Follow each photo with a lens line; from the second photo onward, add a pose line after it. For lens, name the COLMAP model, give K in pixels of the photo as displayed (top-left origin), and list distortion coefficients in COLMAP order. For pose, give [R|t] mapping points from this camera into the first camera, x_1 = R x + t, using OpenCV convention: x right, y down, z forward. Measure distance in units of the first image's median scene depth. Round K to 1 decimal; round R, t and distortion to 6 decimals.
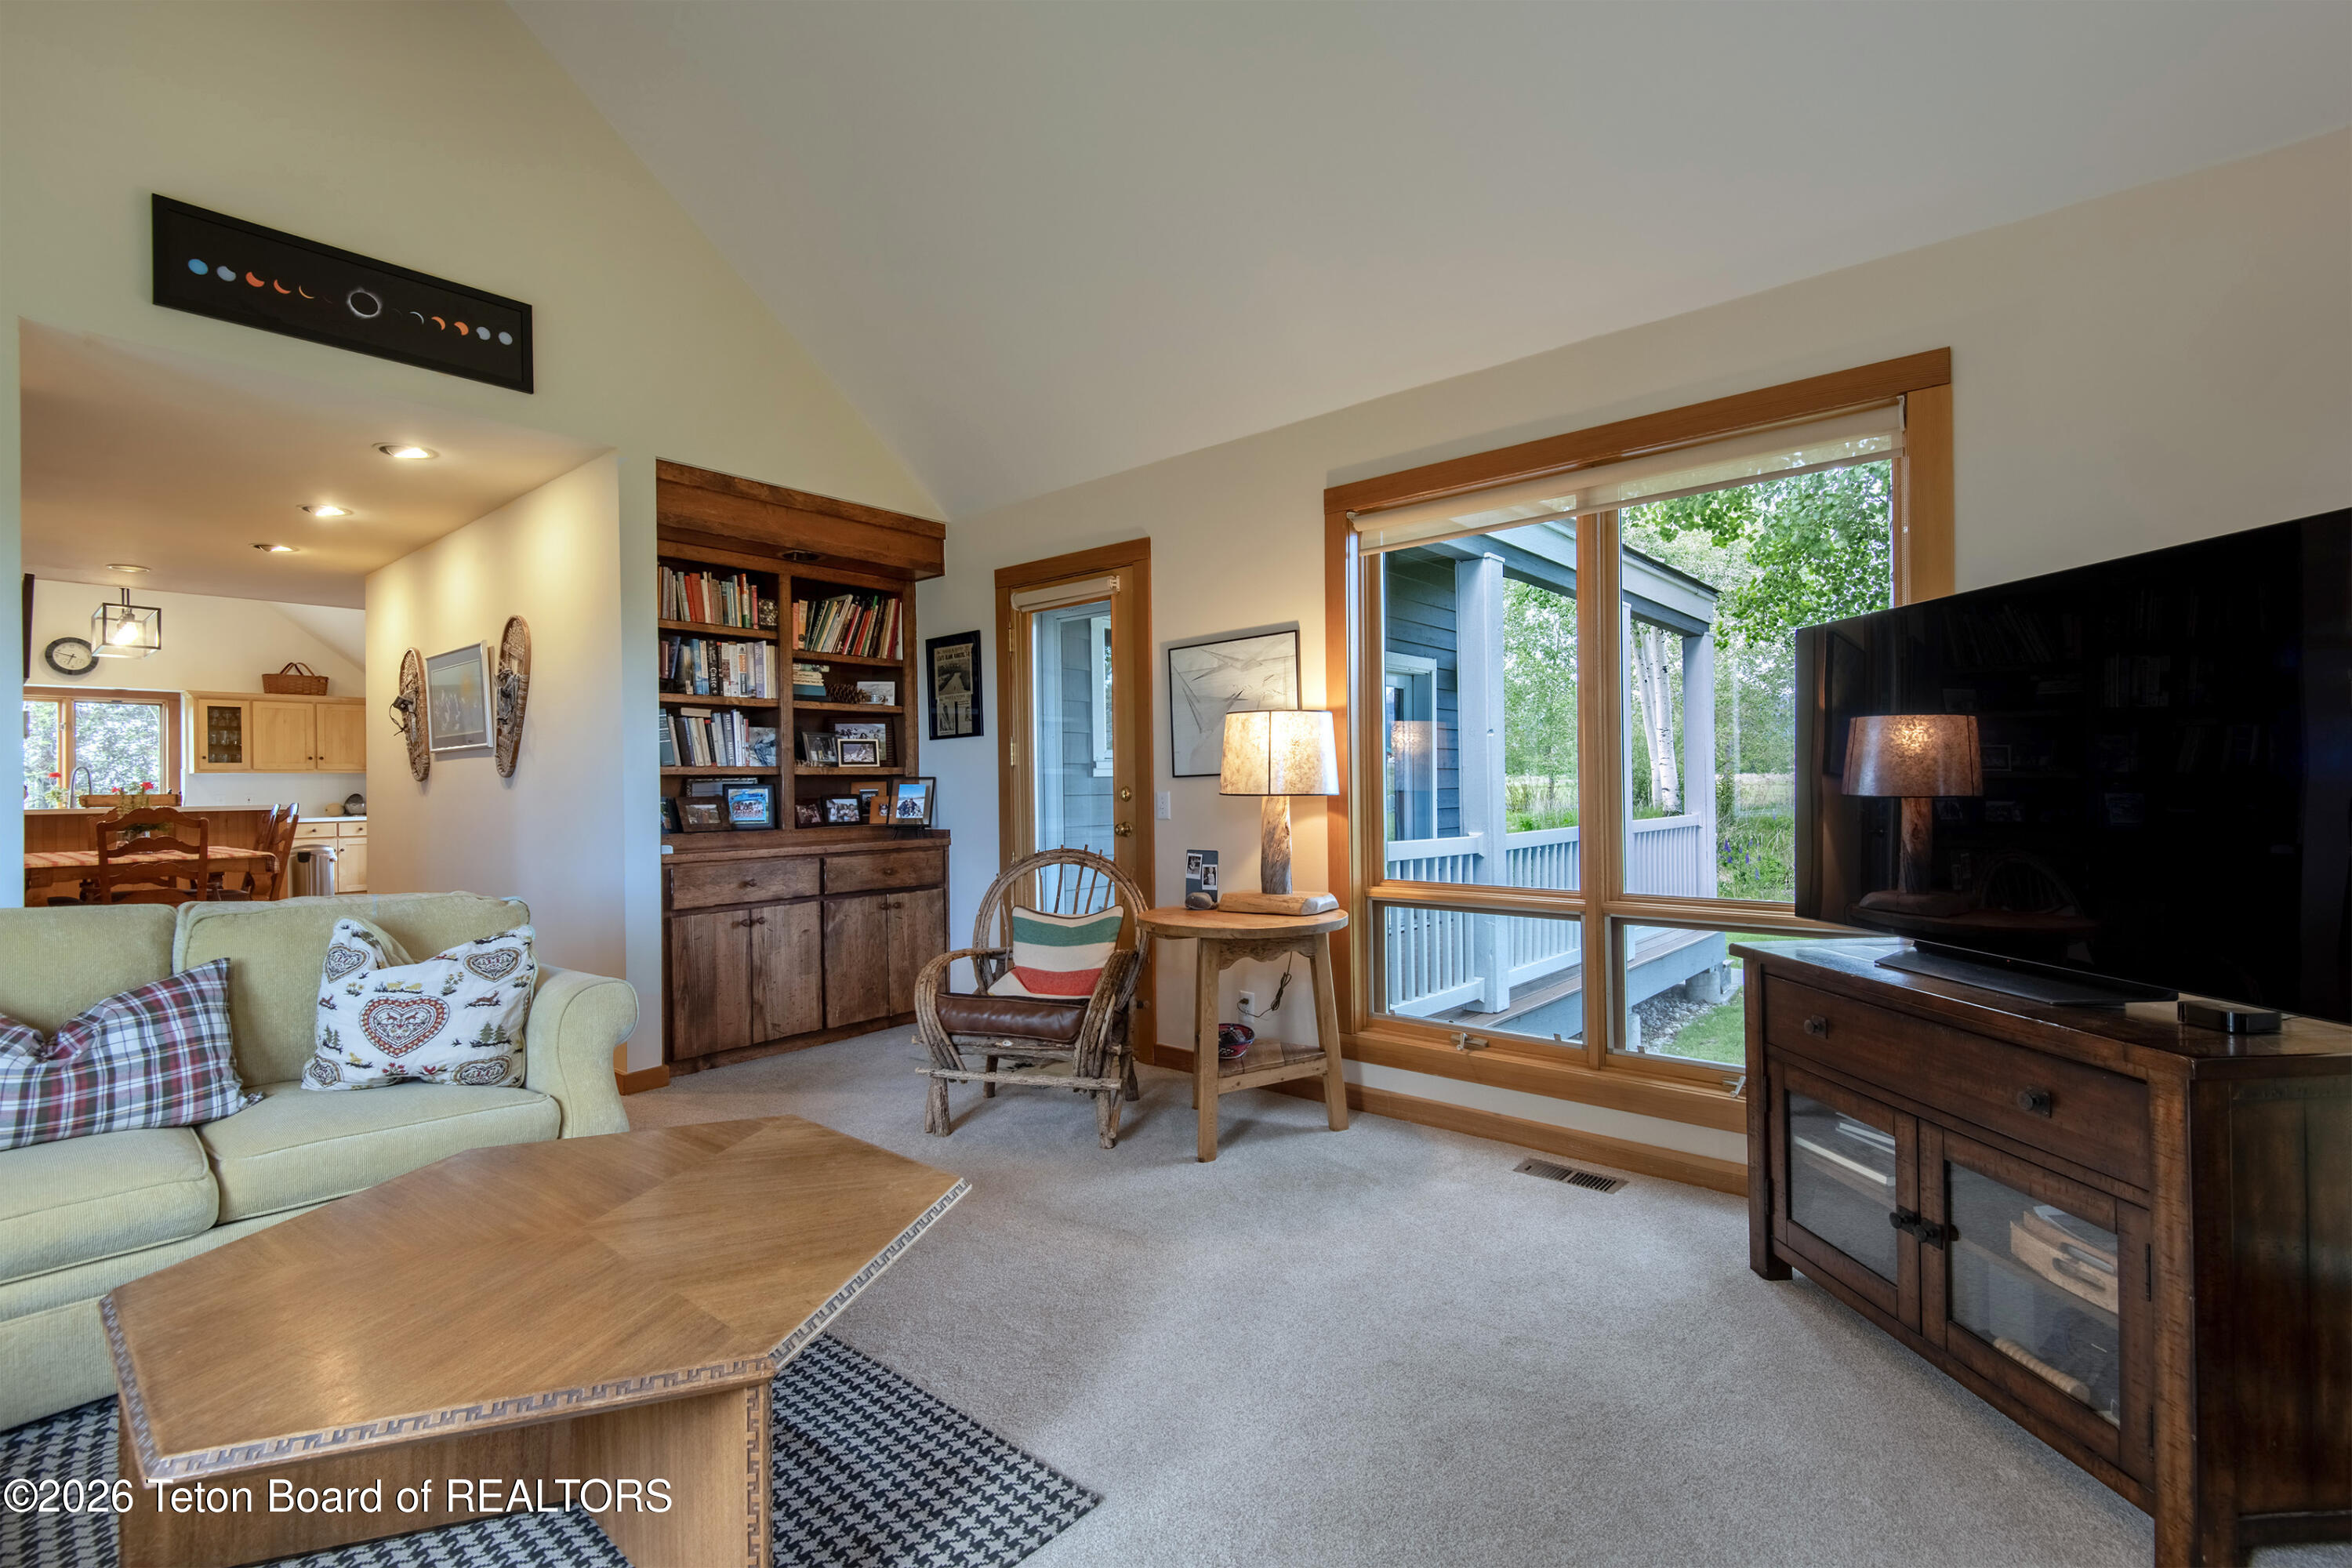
lens RADIAL K [[1072.2, 0, 1172.2], [0, 1072.2, 805.1], [0, 0, 1]] dist [0.006246, -0.006330]
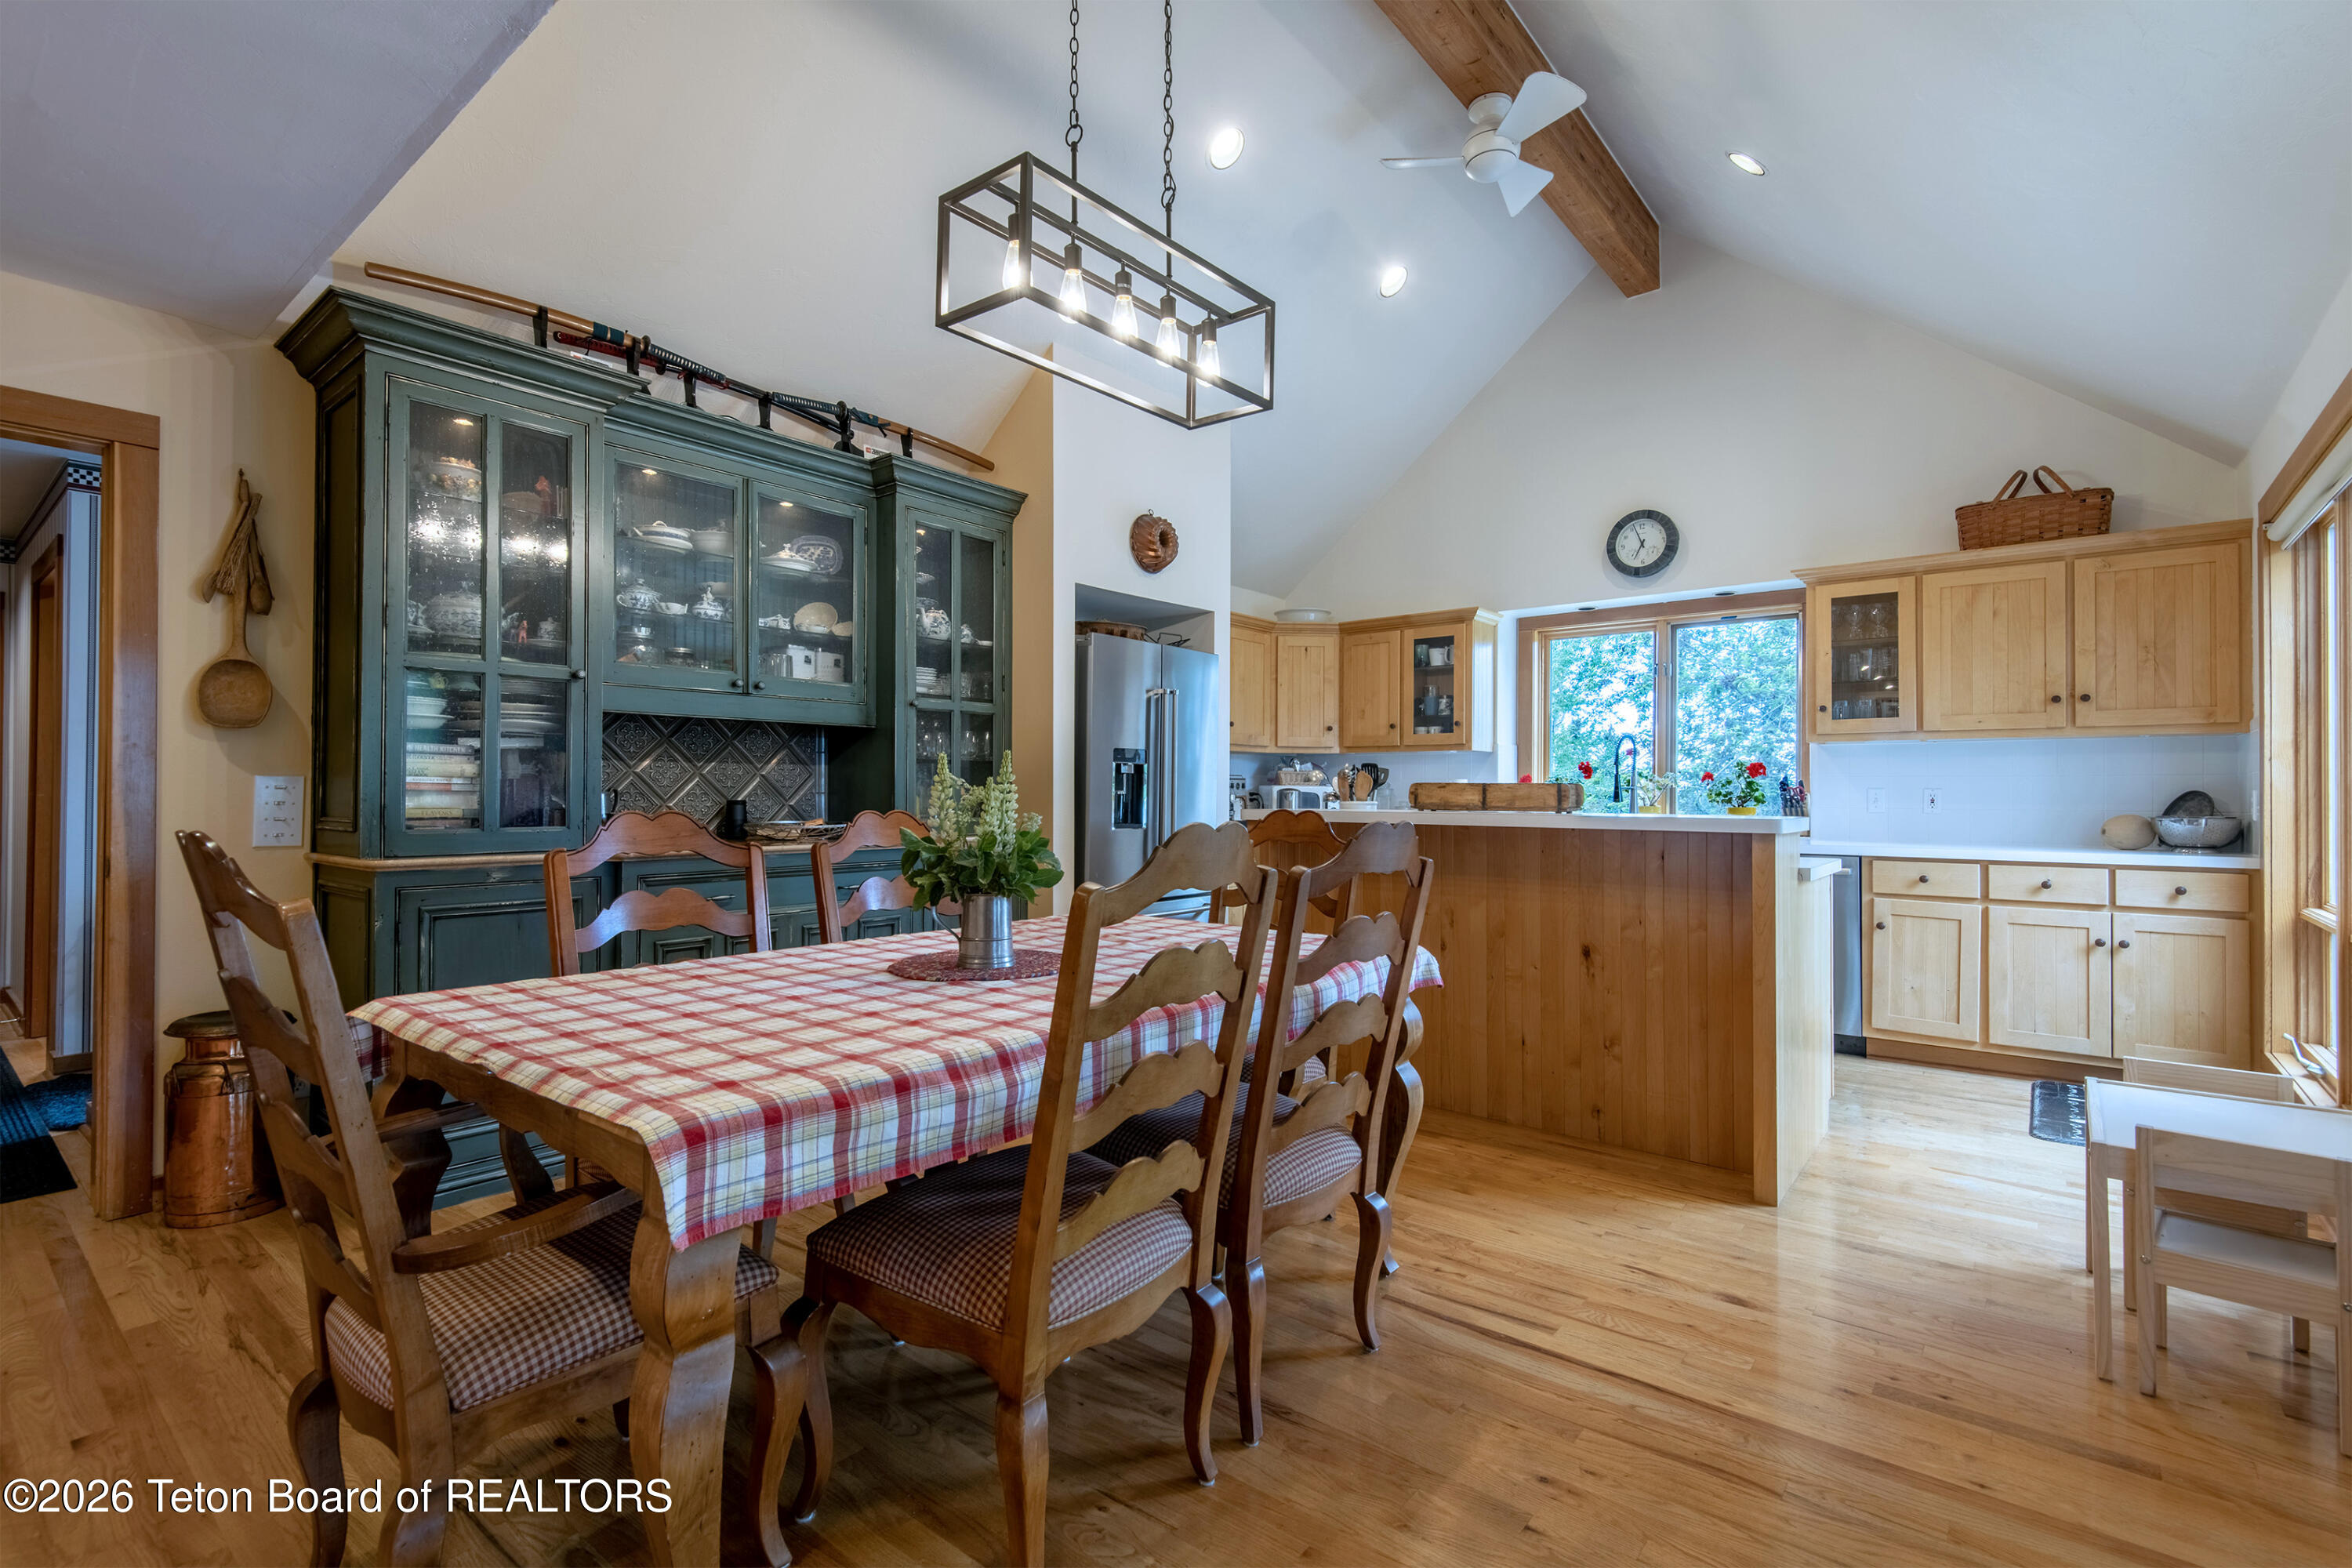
lens RADIAL K [[1072.2, 0, 1174.1], [0, 1072.2, 785.0], [0, 0, 1]] dist [0.006246, -0.006330]
pose [[0.014408, 0.003608, -0.999890, -0.431918], [-0.015478, 0.999874, 0.003385, -0.008220], [0.999776, 0.015428, 0.014462, 0.700313]]
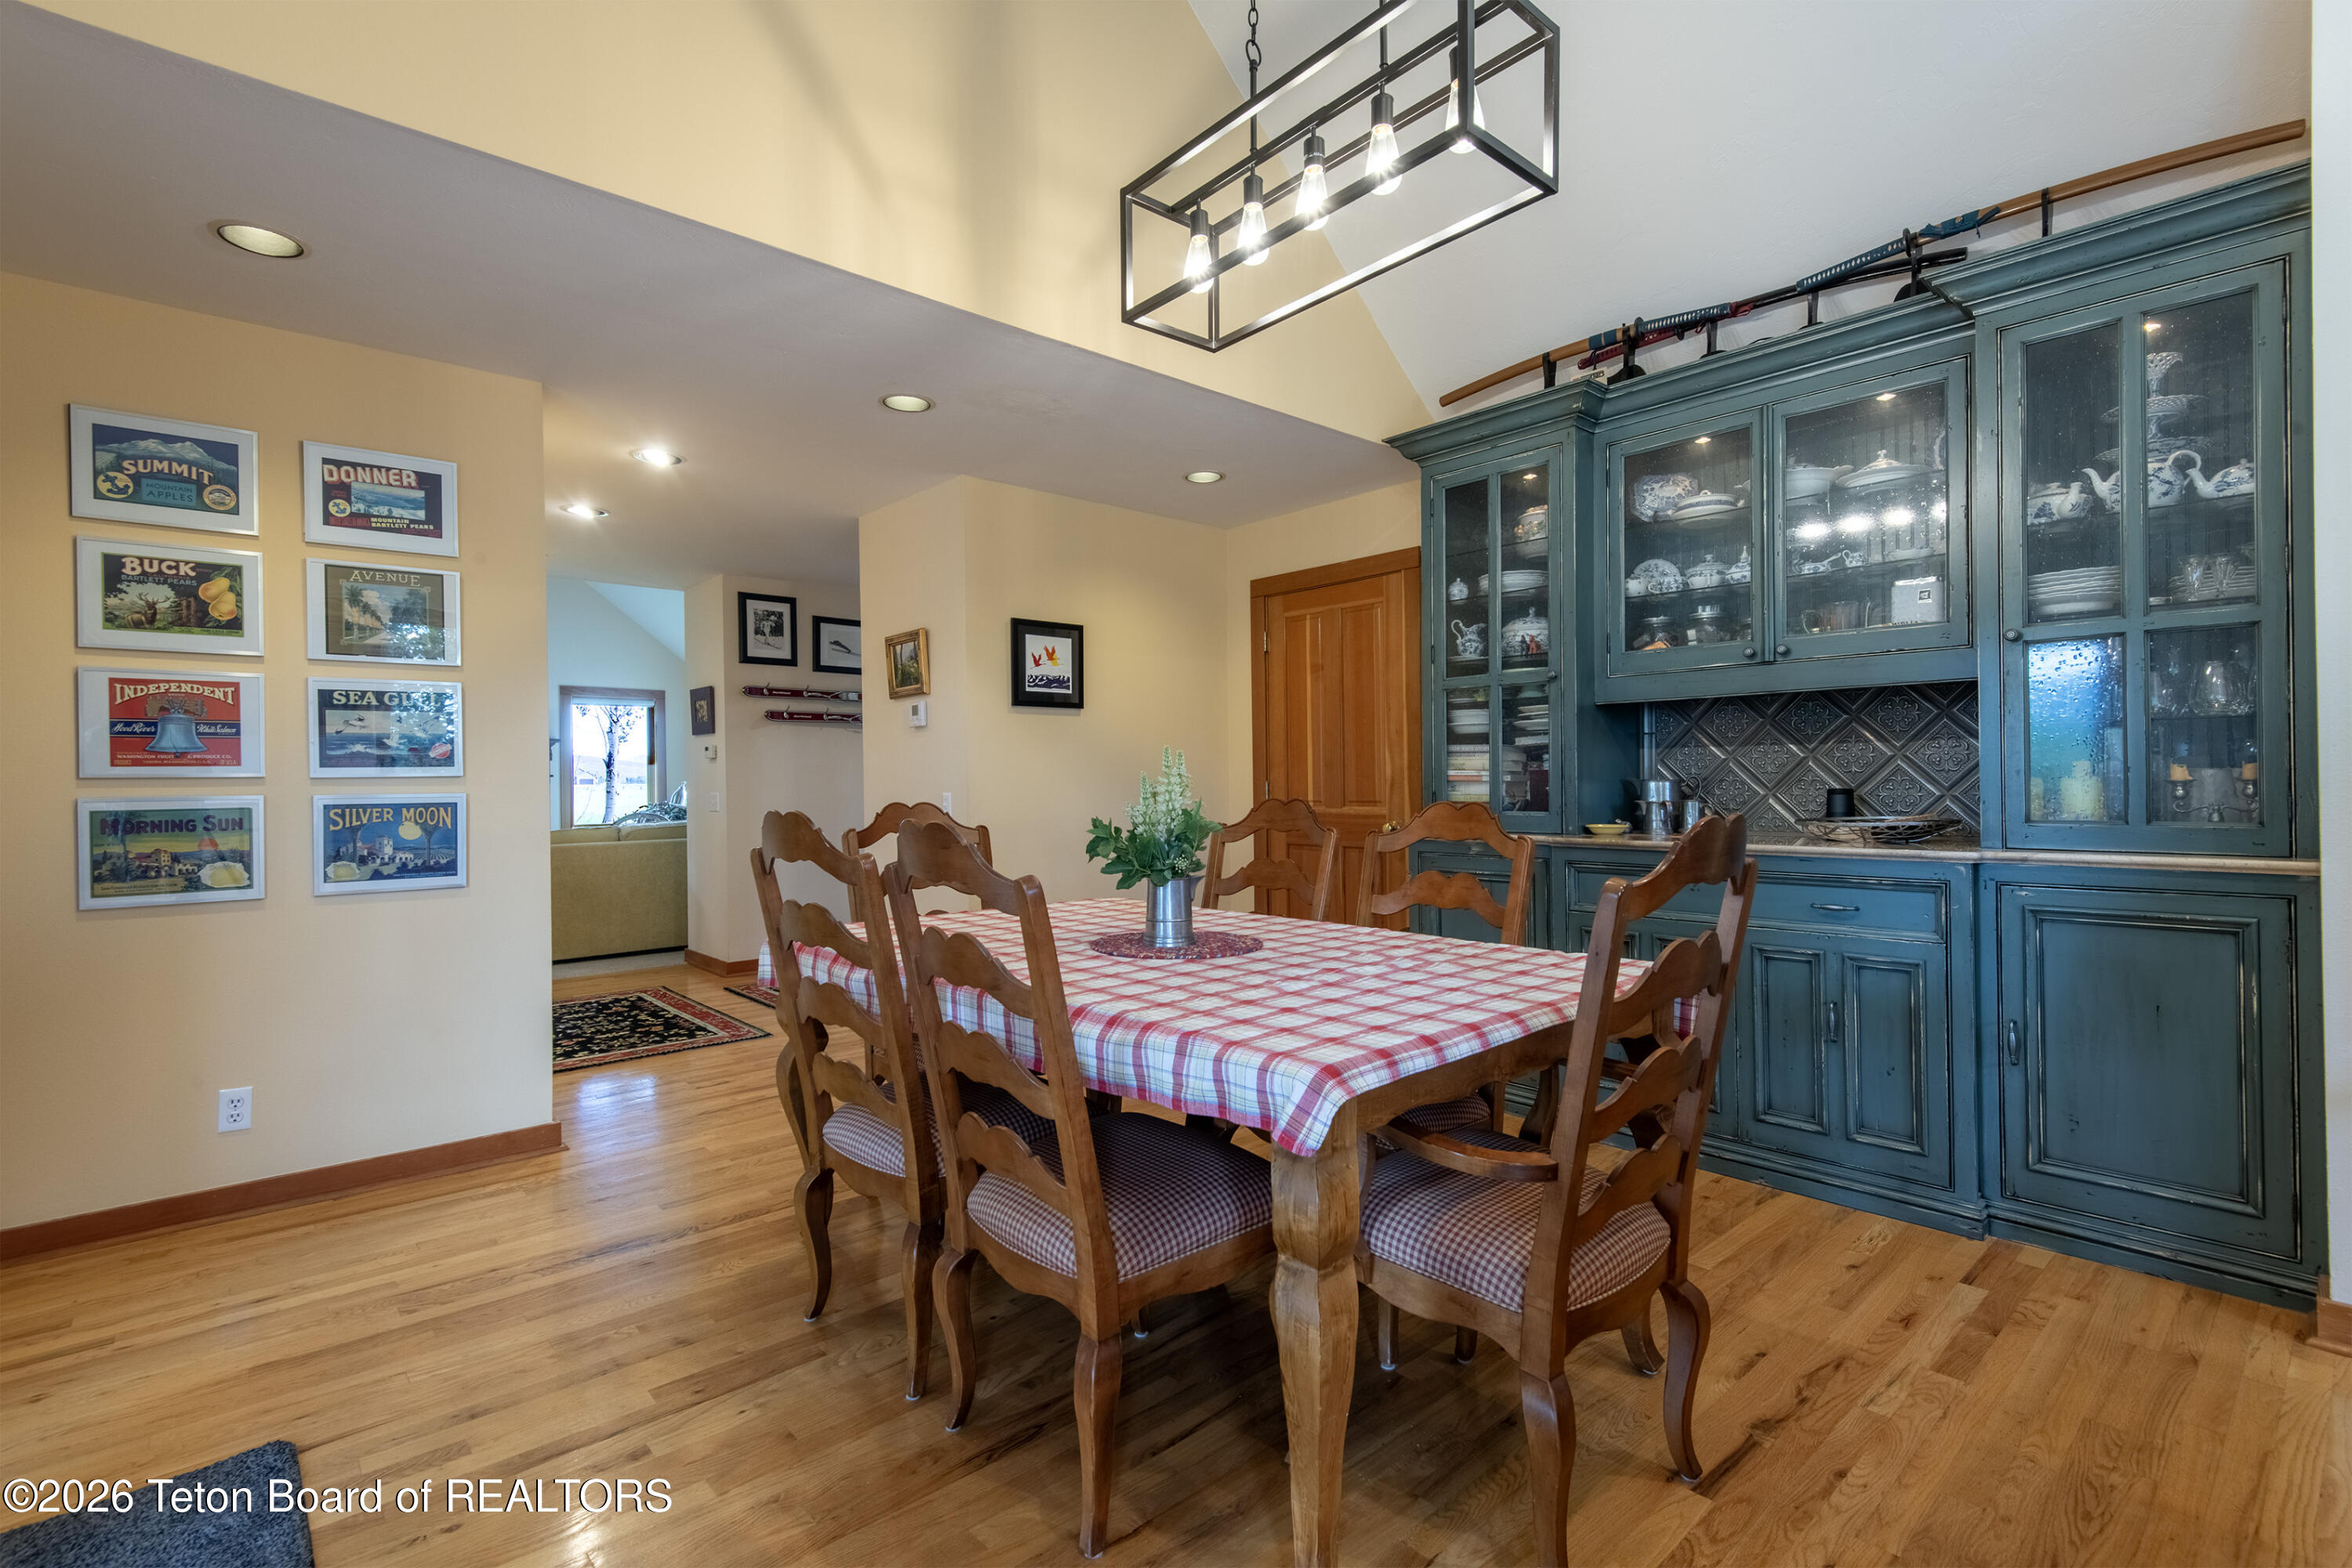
lens RADIAL K [[1072.2, 0, 1170.0], [0, 1072.2, 778.7], [0, 0, 1]] dist [0.006246, -0.006330]
pose [[-0.989268, 0.025916, 0.143793, -0.666797], [0.027070, 0.999615, 0.006075, -0.009218], [-0.143581, 0.009902, -0.989589, 0.882192]]
